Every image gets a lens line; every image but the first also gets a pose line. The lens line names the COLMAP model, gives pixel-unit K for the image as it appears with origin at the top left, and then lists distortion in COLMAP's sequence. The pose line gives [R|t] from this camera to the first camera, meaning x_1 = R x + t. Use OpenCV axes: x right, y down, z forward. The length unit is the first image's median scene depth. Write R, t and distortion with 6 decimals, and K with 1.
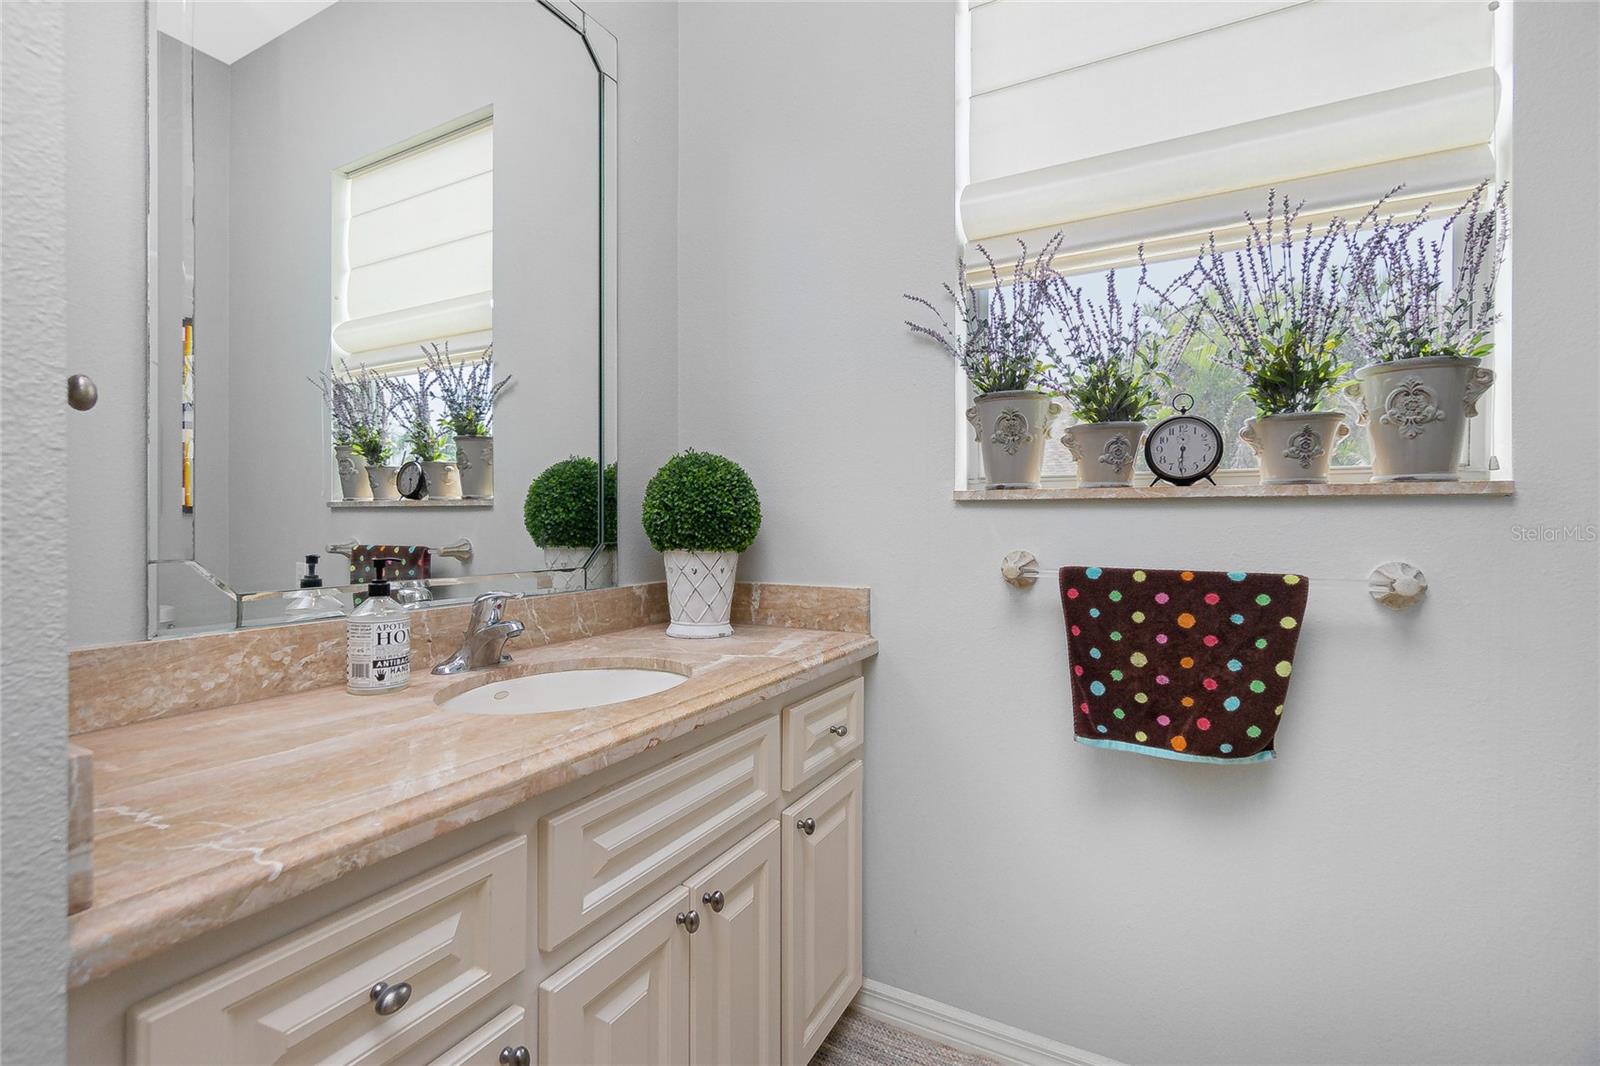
lens RADIAL K [[725.7, 0, 797.1], [0, 725.7, 515.5], [0, 0, 1]] dist [-0.002496, 0.000081]
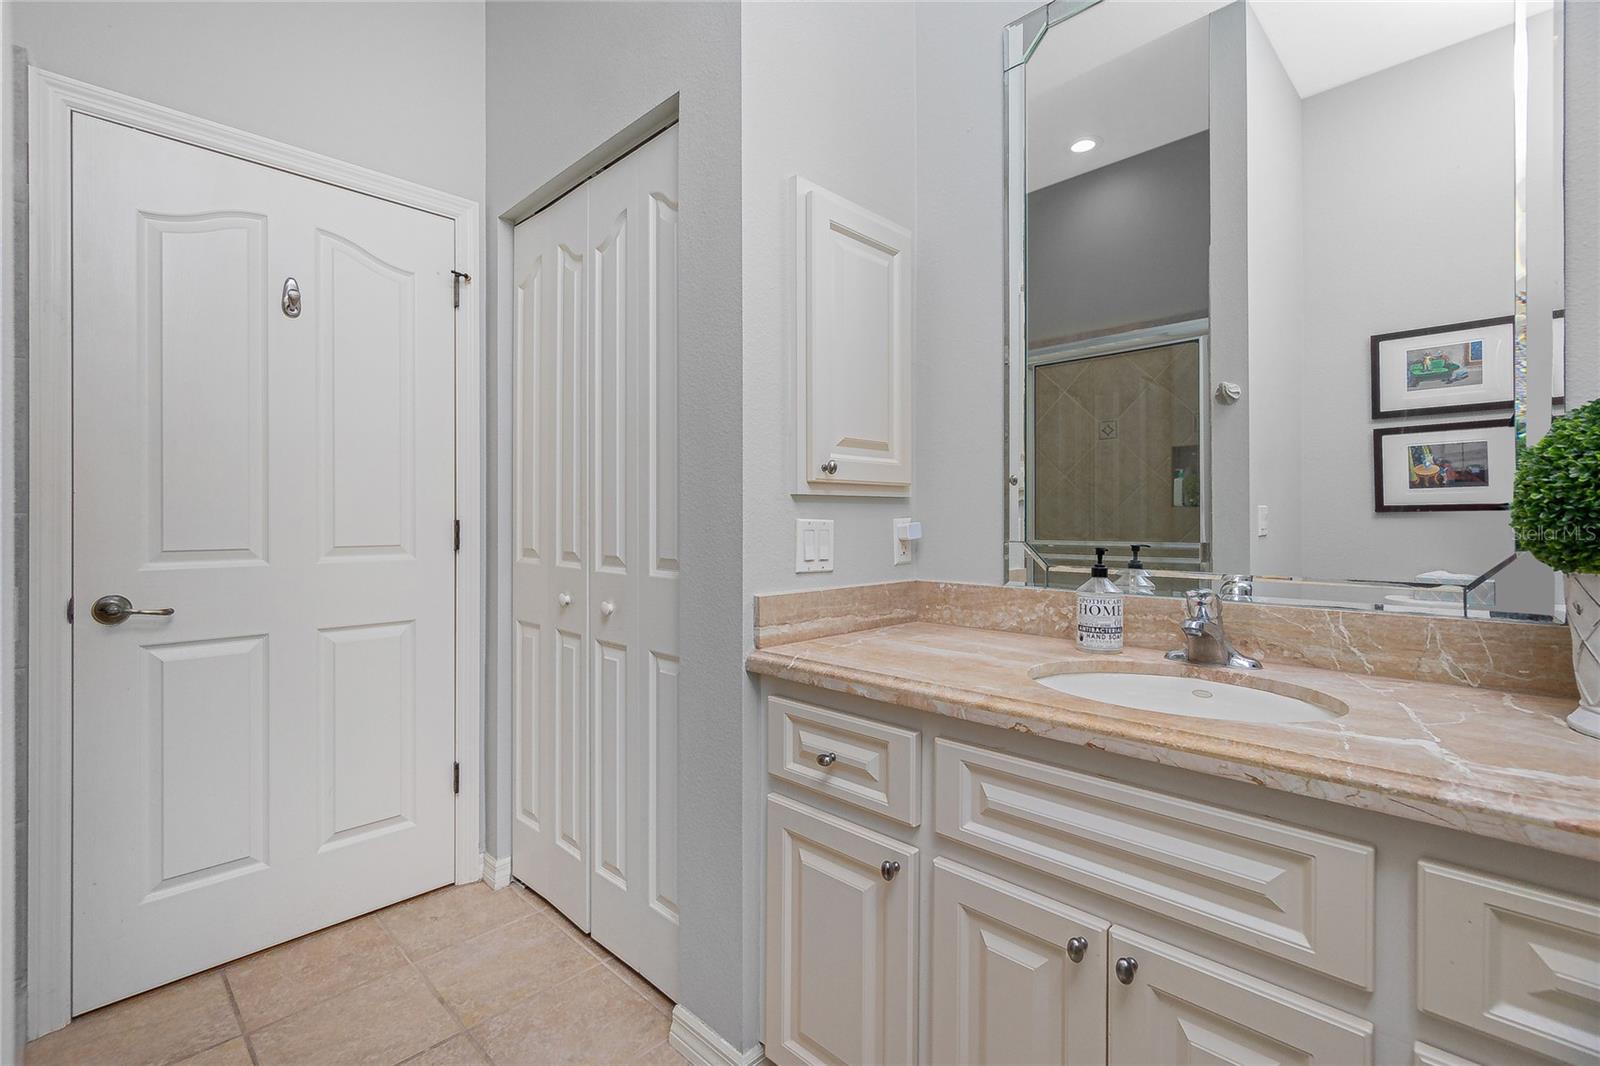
lens RADIAL K [[725.7, 0, 797.1], [0, 725.7, 515.5], [0, 0, 1]] dist [-0.002496, 0.000081]
pose [[-0.282197, -0.003375, -0.959351, 0.846814], [0.009579, 0.999934, -0.006336, 0.008855], [0.959309, -0.010978, -0.282146, 0.929221]]
